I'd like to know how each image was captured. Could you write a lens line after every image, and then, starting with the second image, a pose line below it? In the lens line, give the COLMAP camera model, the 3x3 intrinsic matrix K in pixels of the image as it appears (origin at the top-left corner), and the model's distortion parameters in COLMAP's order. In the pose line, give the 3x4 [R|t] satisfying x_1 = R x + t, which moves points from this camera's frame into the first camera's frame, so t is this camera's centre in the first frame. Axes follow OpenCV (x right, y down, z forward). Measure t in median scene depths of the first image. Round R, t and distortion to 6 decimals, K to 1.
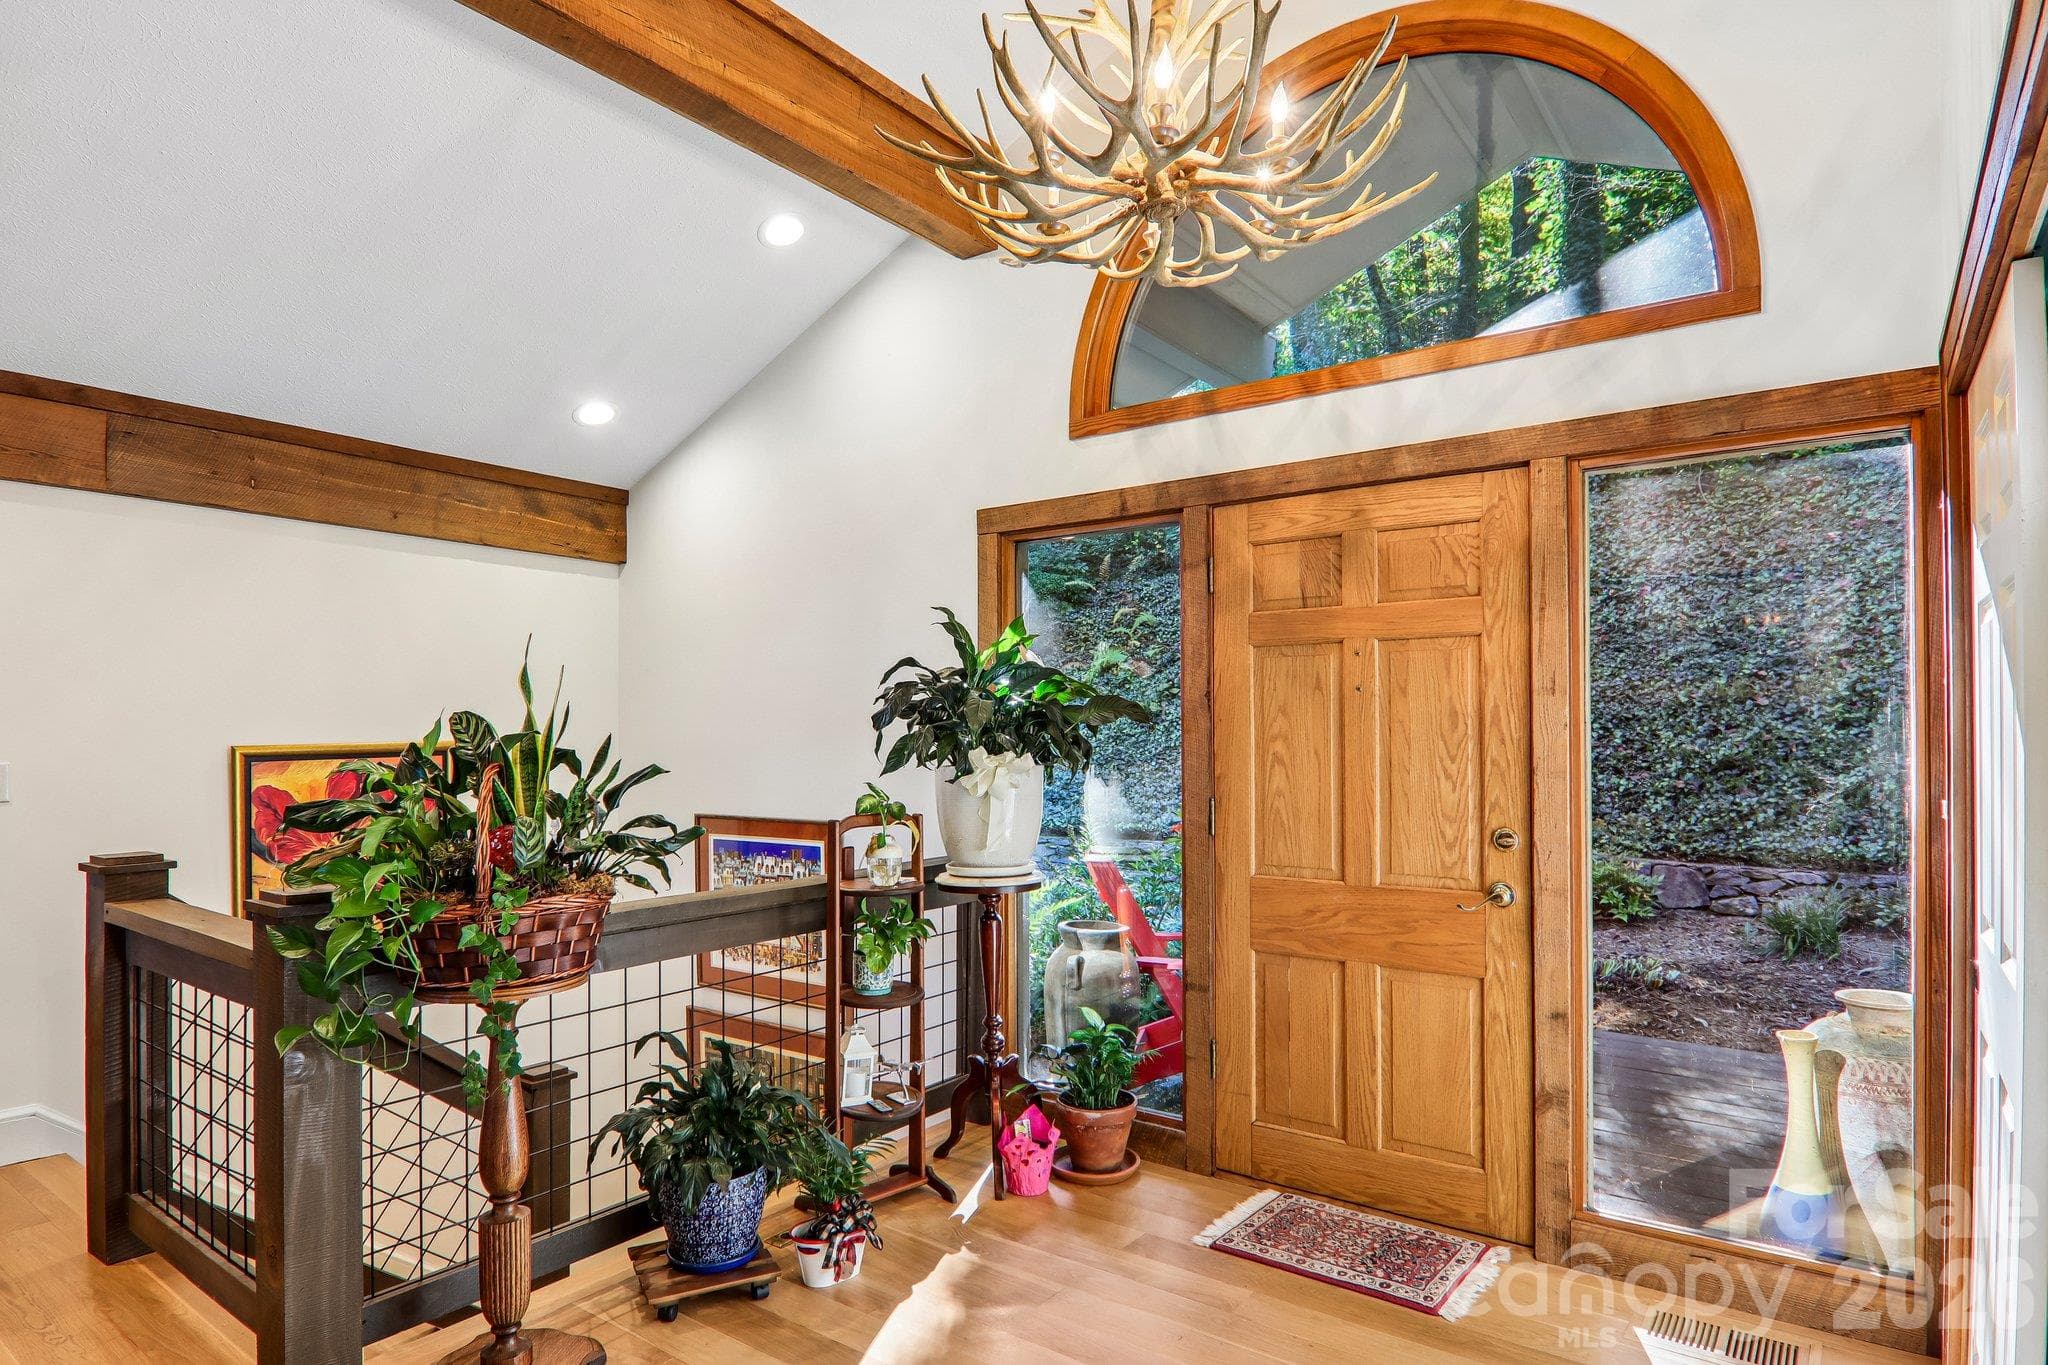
lens RADIAL K [[1140.9, 0, 1025.9], [0, 1140.9, 711.5], [0, 0, 1]] dist [-0.000070, -0.017477]
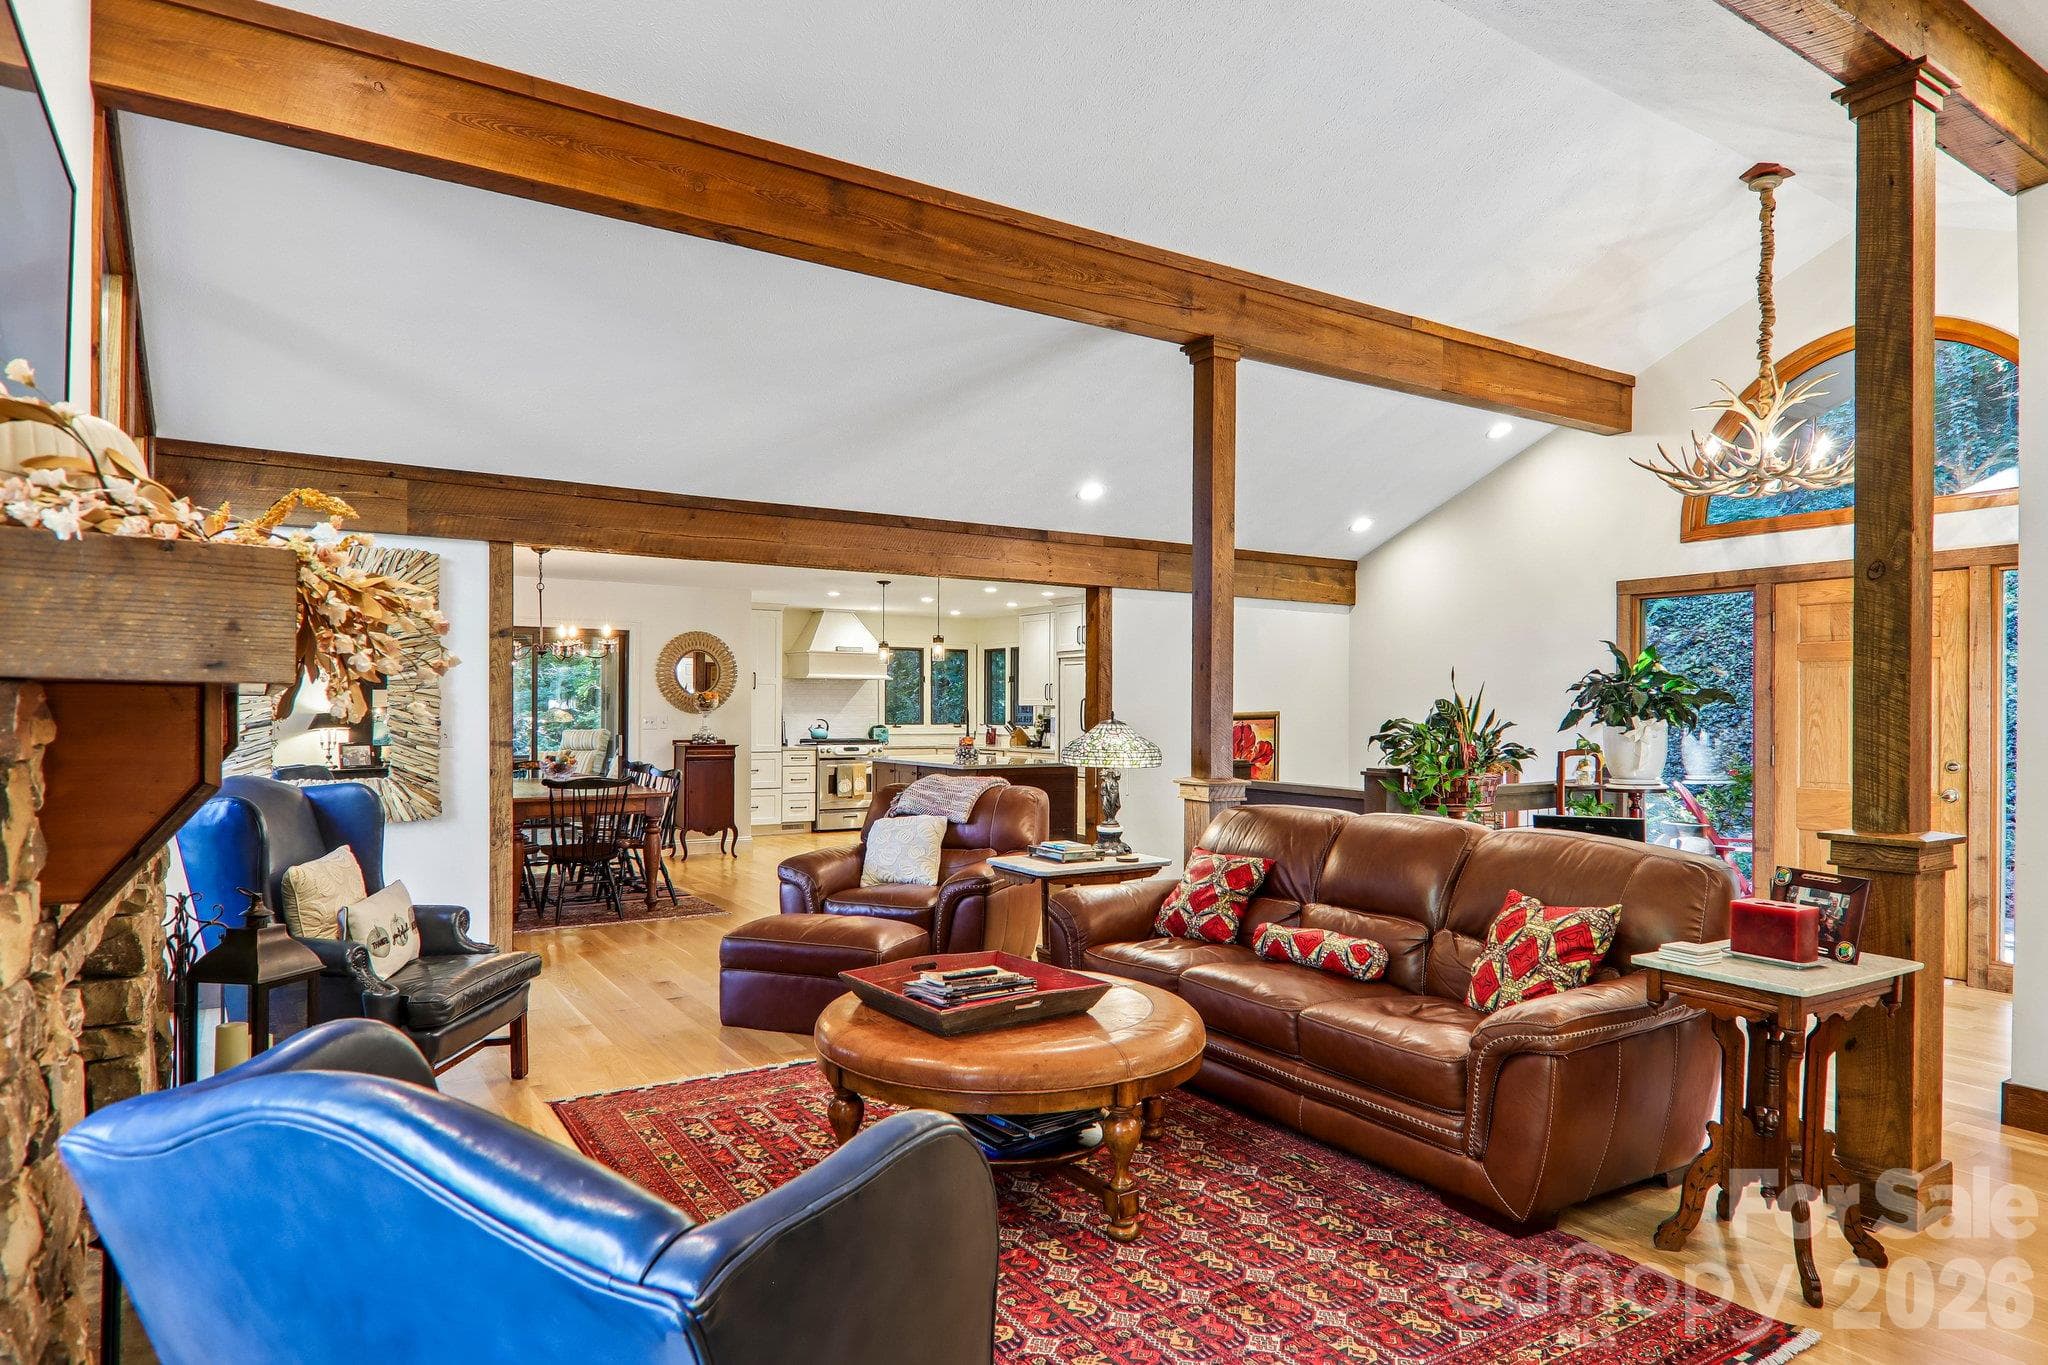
lens RADIAL K [[1188.6, 0, 1024.0], [0, 1188.6, 711.3], [0, 0, 1]] dist [0.000691, -0.022994]
pose [[0.935791, 0.005393, -0.352514, -0.286971], [0.002316, 0.999767, 0.021443, -0.020941], [0.352548, -0.020883, 0.935561, -1.180264]]
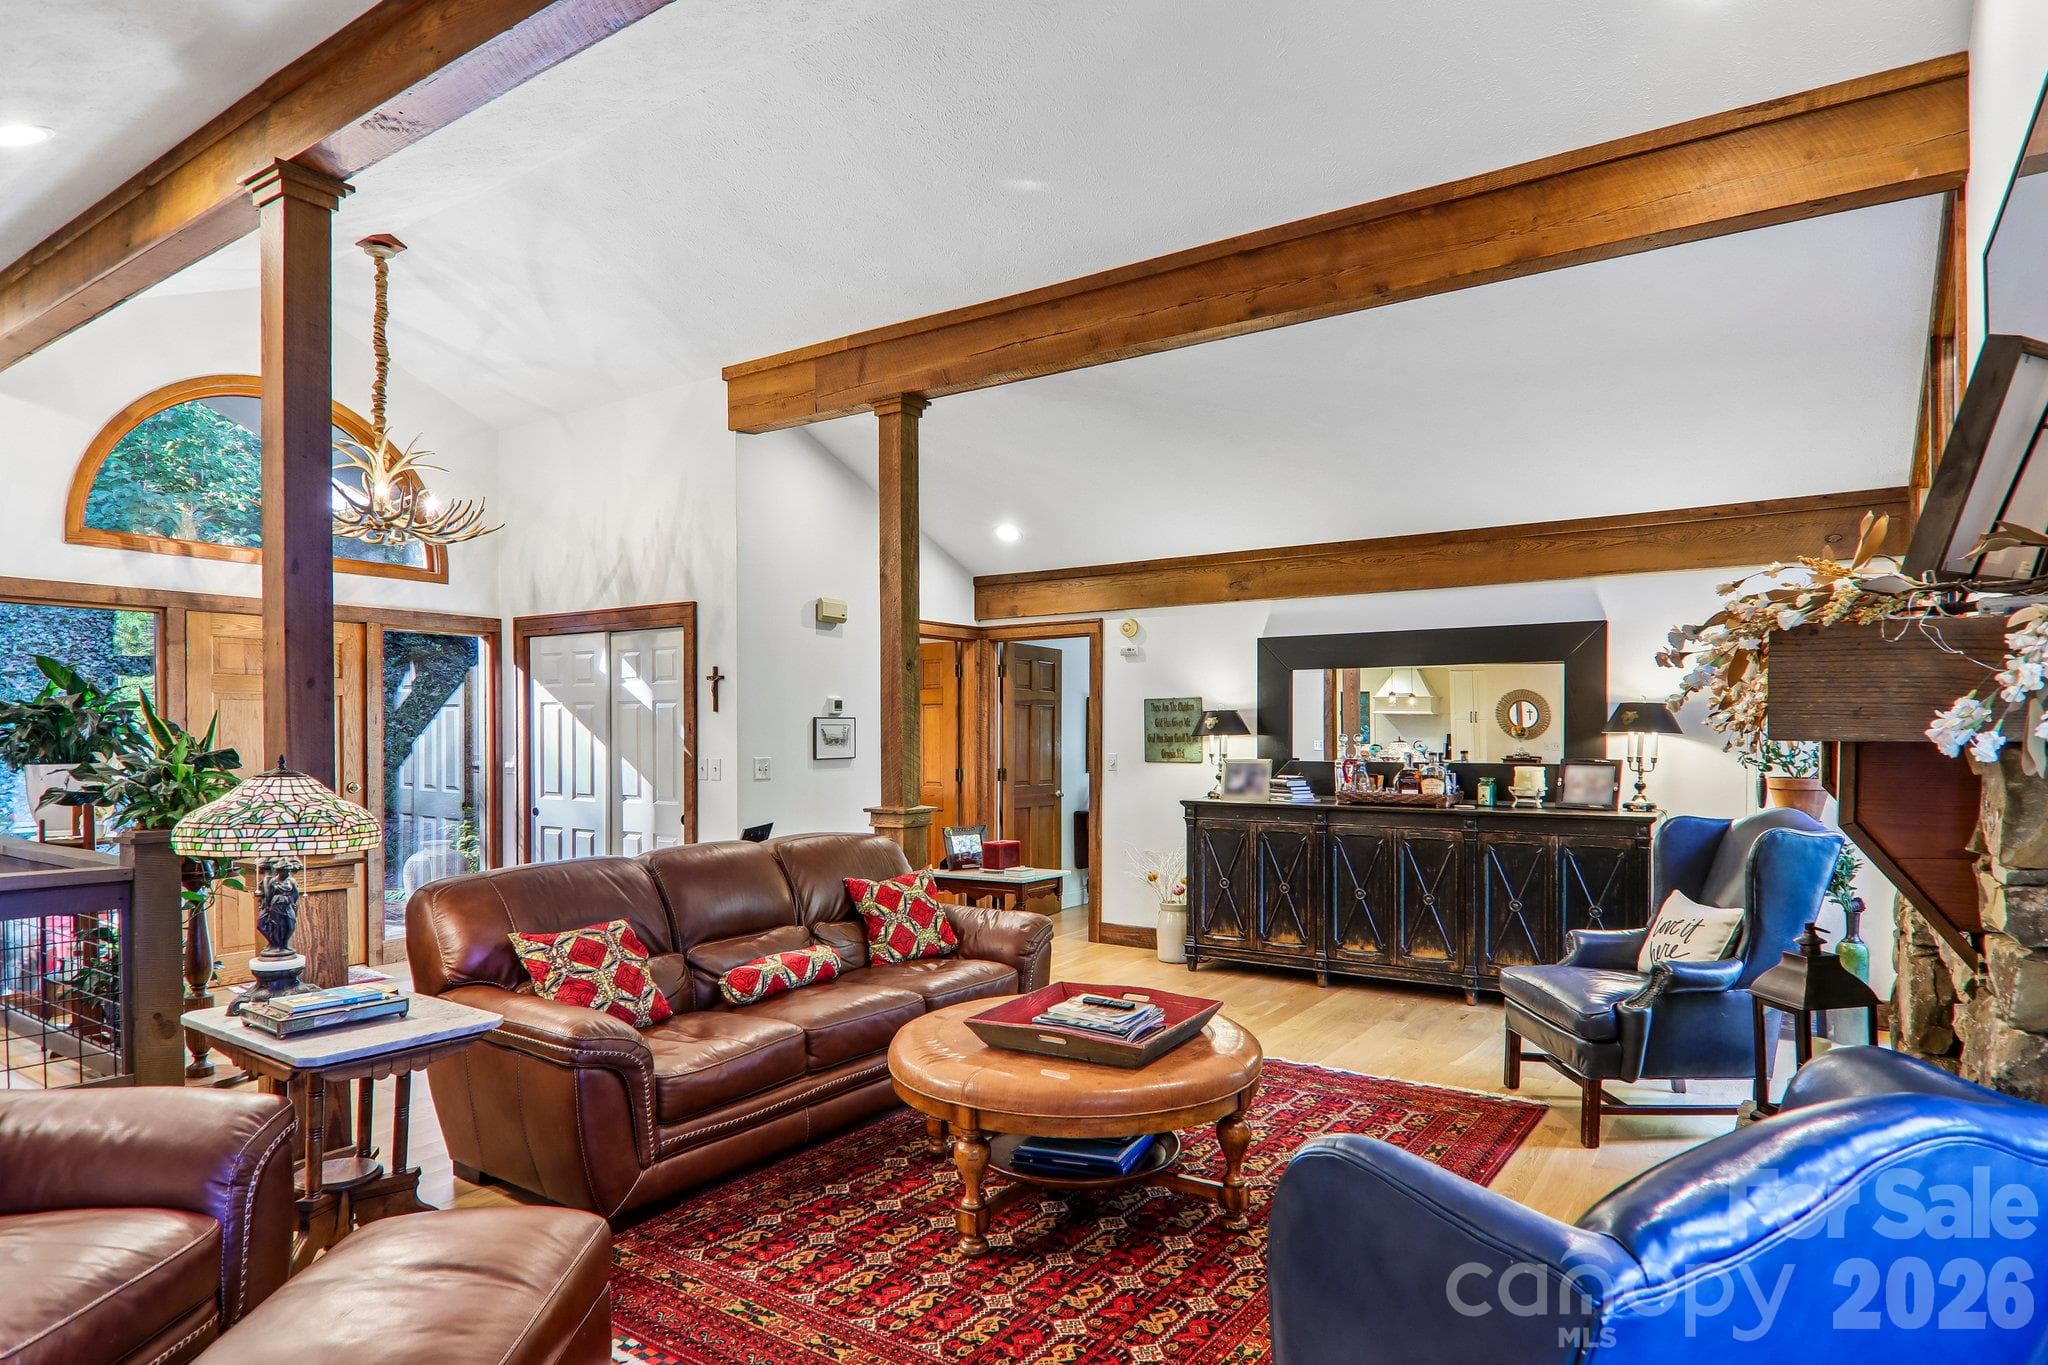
lens RADIAL K [[1131.7, 0, 1027.4], [0, 1131.7, 708.0], [0, 0, 1]] dist [0.004791, -0.019052]
pose [[-0.051919, 0.021680, 0.998416, -1.614197], [-0.018886, 0.999564, -0.022687, -0.016025], [-0.998473, -0.020034, -0.051487, -0.191252]]
